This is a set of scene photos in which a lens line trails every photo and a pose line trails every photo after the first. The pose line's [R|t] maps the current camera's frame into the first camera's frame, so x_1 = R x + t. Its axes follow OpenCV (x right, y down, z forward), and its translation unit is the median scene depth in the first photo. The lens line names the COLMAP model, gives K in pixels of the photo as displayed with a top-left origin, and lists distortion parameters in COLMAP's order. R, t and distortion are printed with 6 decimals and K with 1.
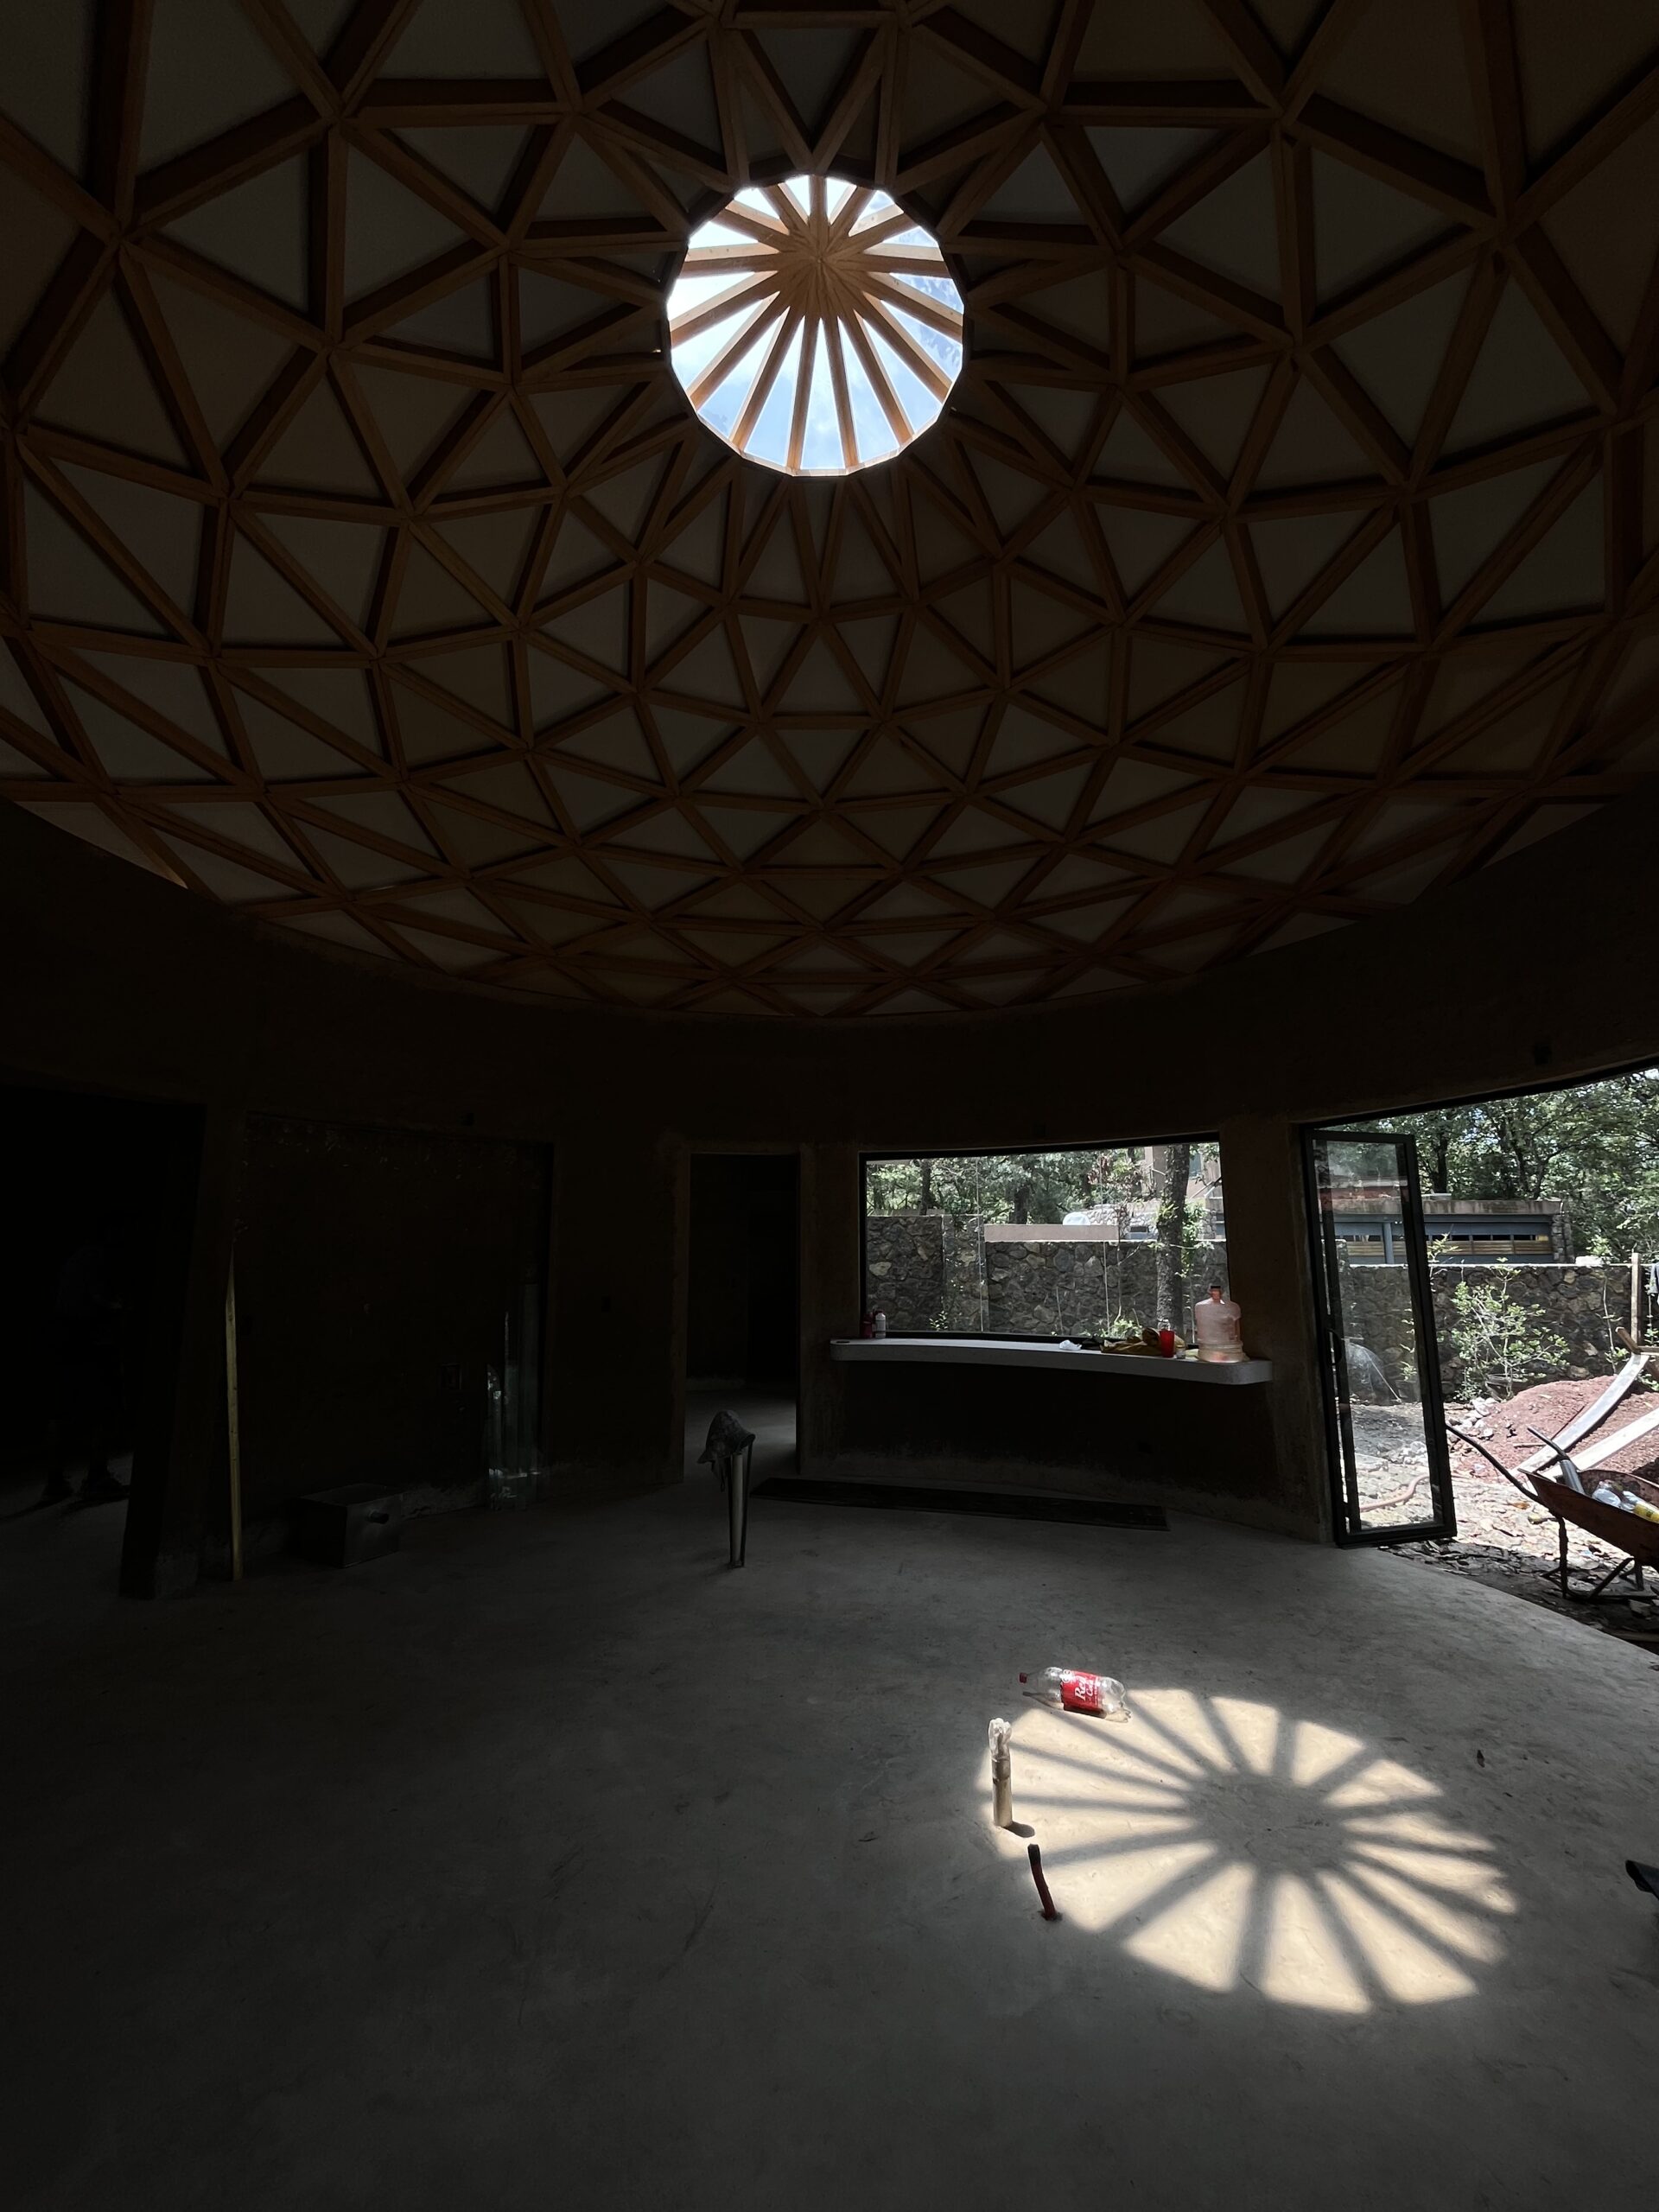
lens RADIAL K [[895.0, 0, 821.3], [0, 895.0, 1107.7], [0, 0, 1]] dist [-0.005611, 0.000525]
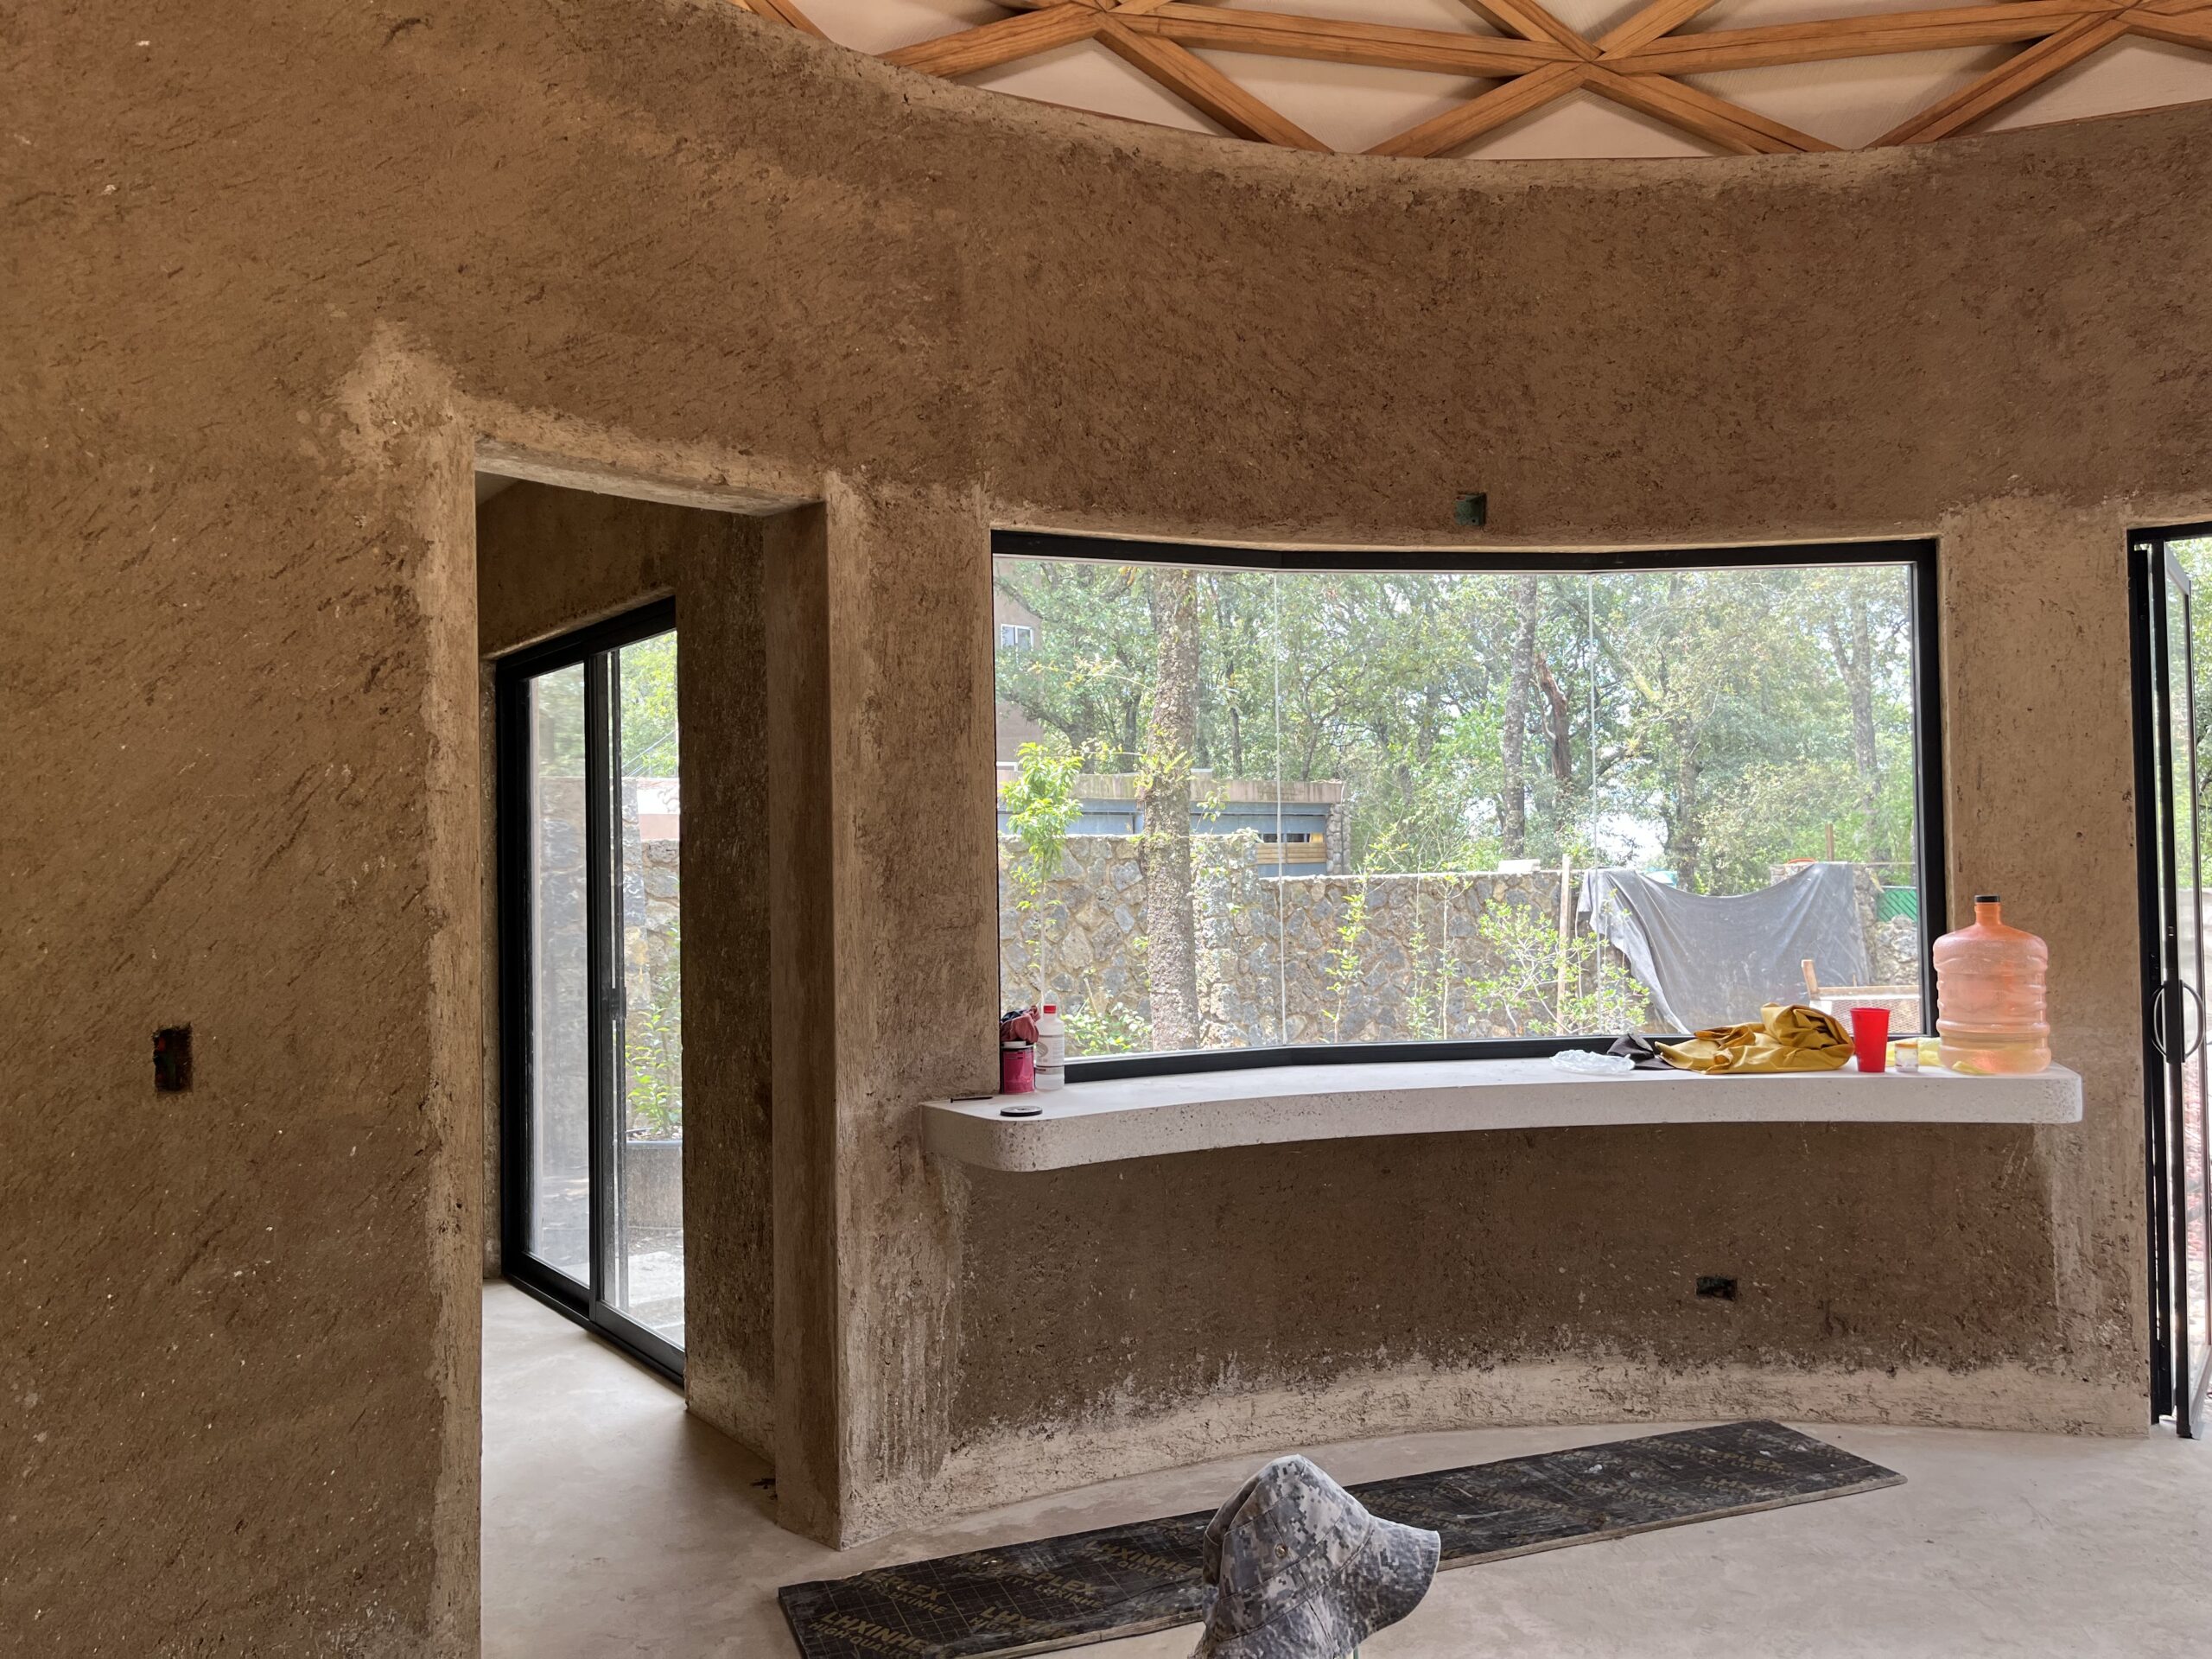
lens RADIAL K [[1684.3, 0, 1101.0], [0, 1684.3, 826.1], [0, 0, 1]] dist [0.040154, -0.037899]
pose [[0.789288, 0.000904, 0.614022, -0.368209], [-0.080023, 0.991622, 0.101405, 0.115443], [-0.608786, -0.129173, 0.782748, 0.614356]]
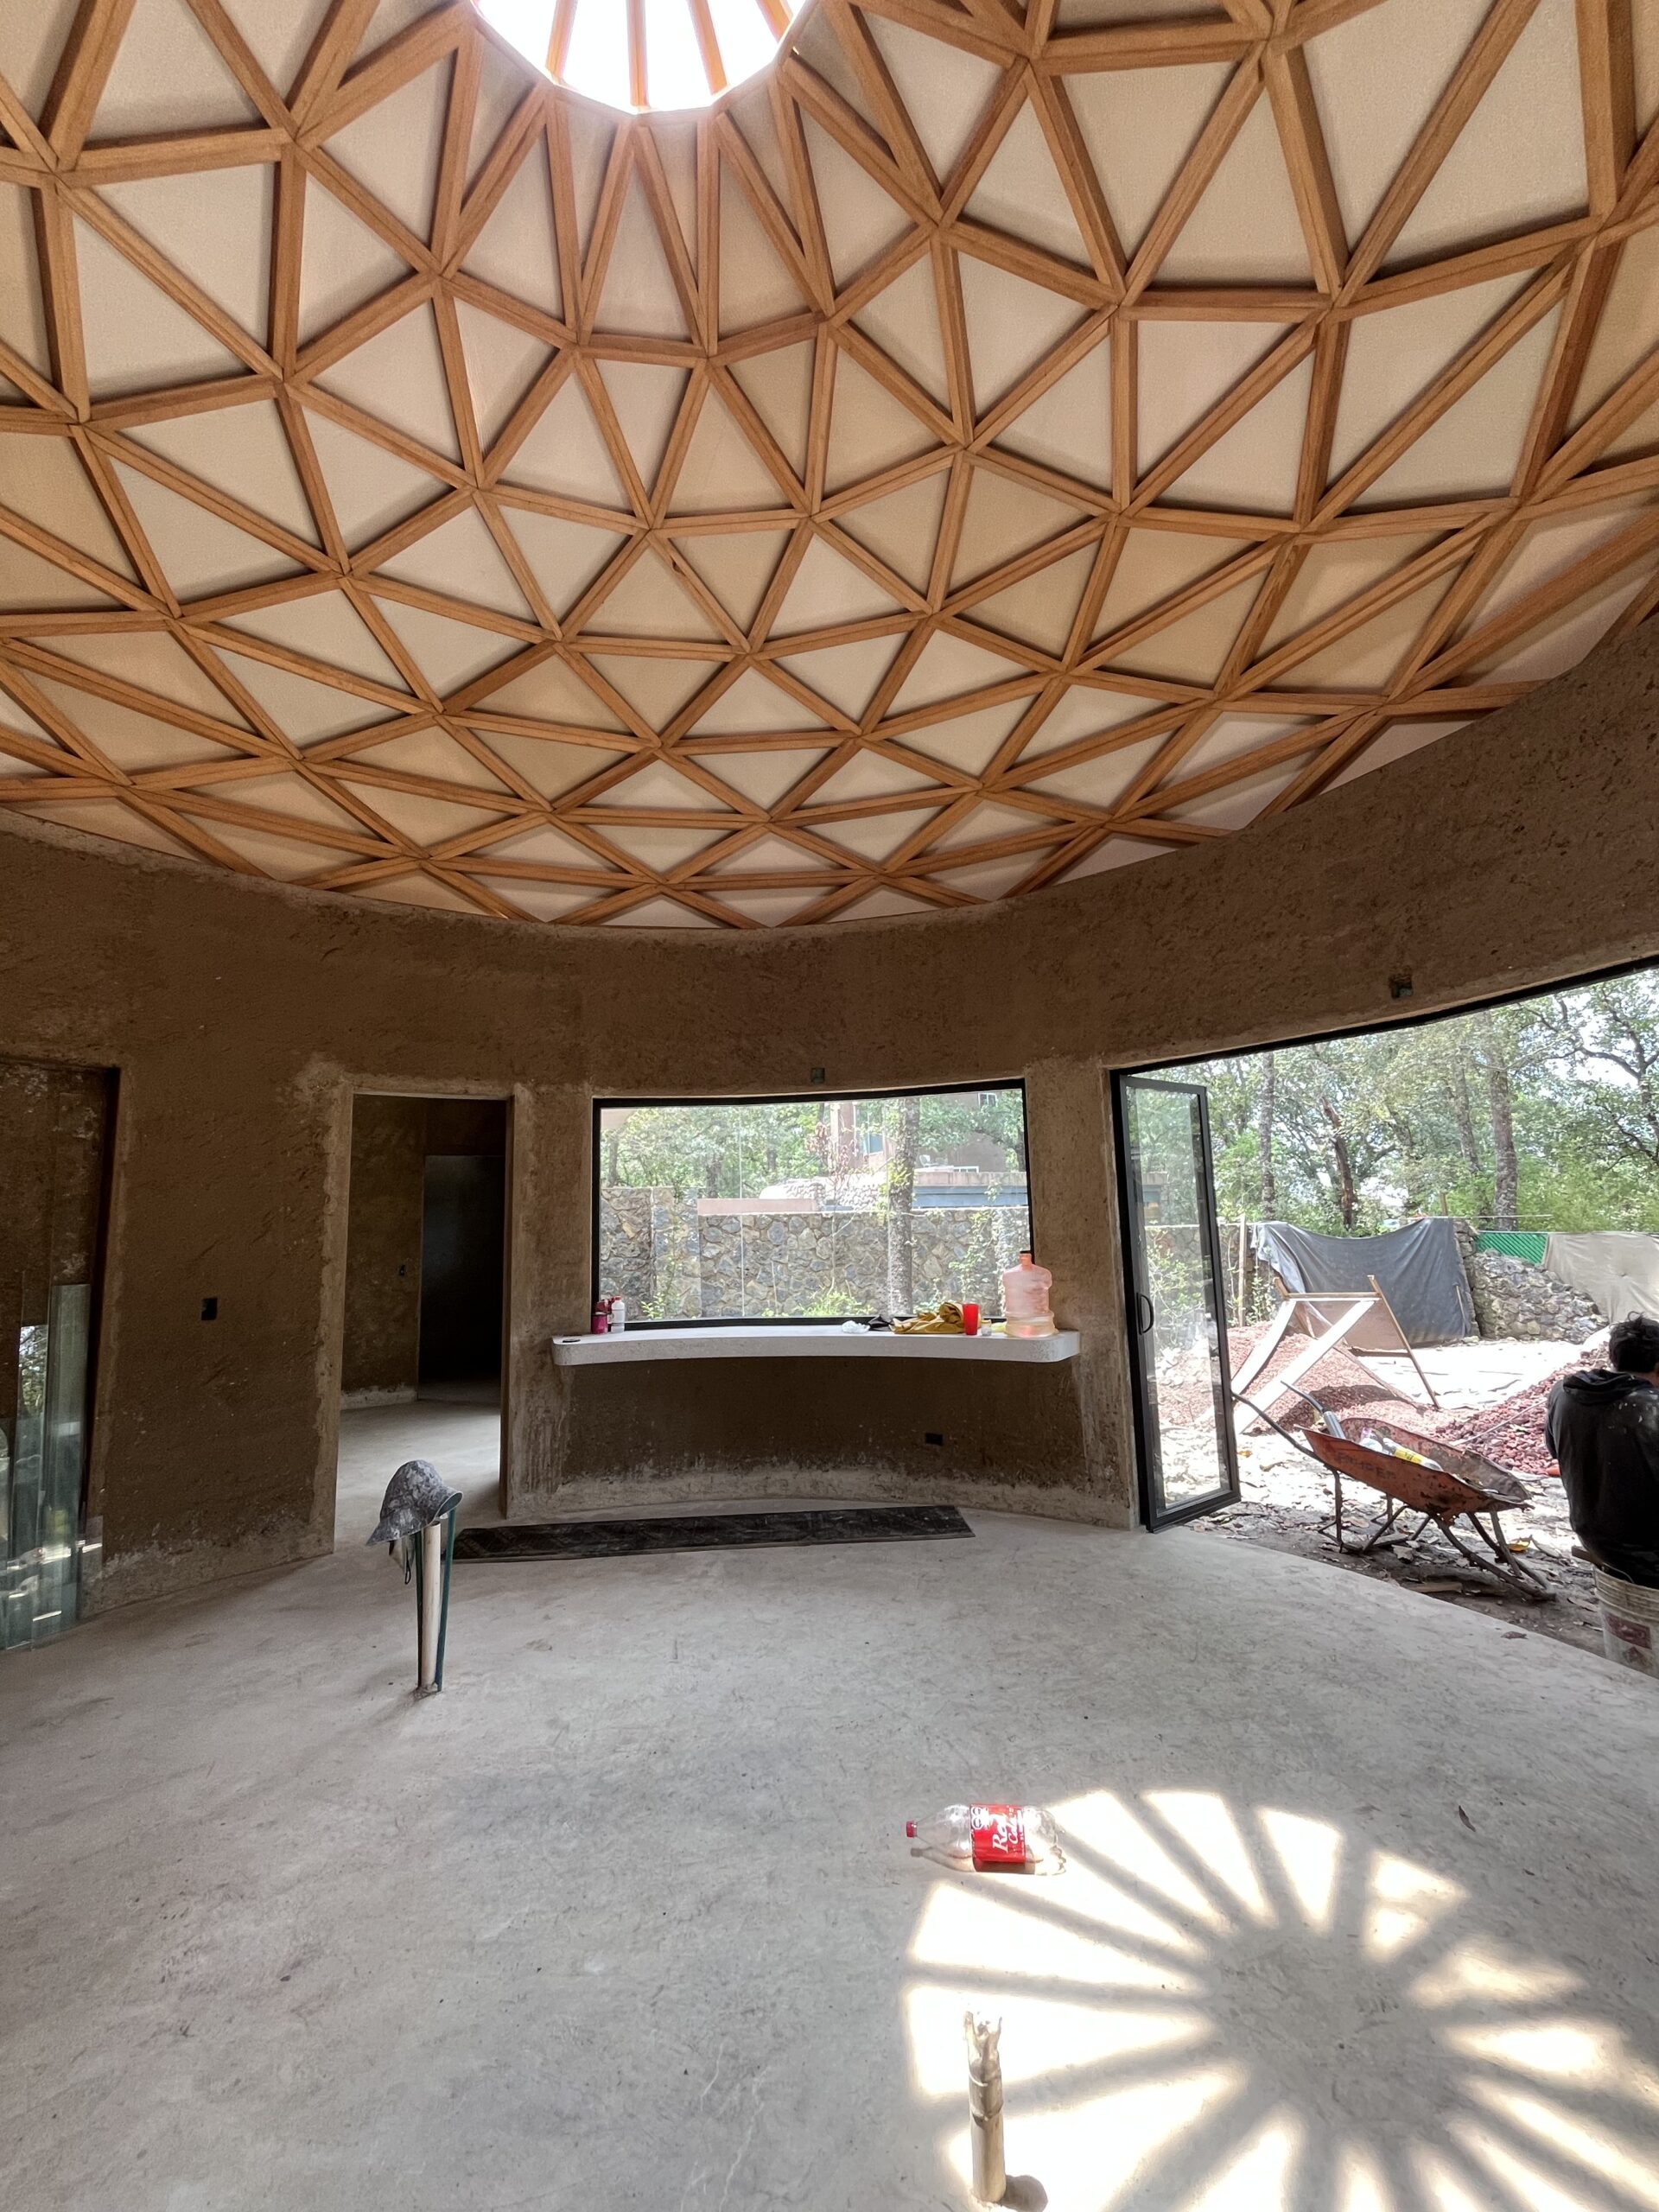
lens RADIAL K [[895.0, 0, 826.3], [0, 895.0, 1107.3], [0, 0, 1]] dist [-0.005611, 0.000525]
pose [[0.936416, 0.022866, 0.350147, -0.051124], [-0.031110, 0.999355, 0.017938, 0.047781], [-0.349511, -0.027691, 0.936523, 0.243037]]
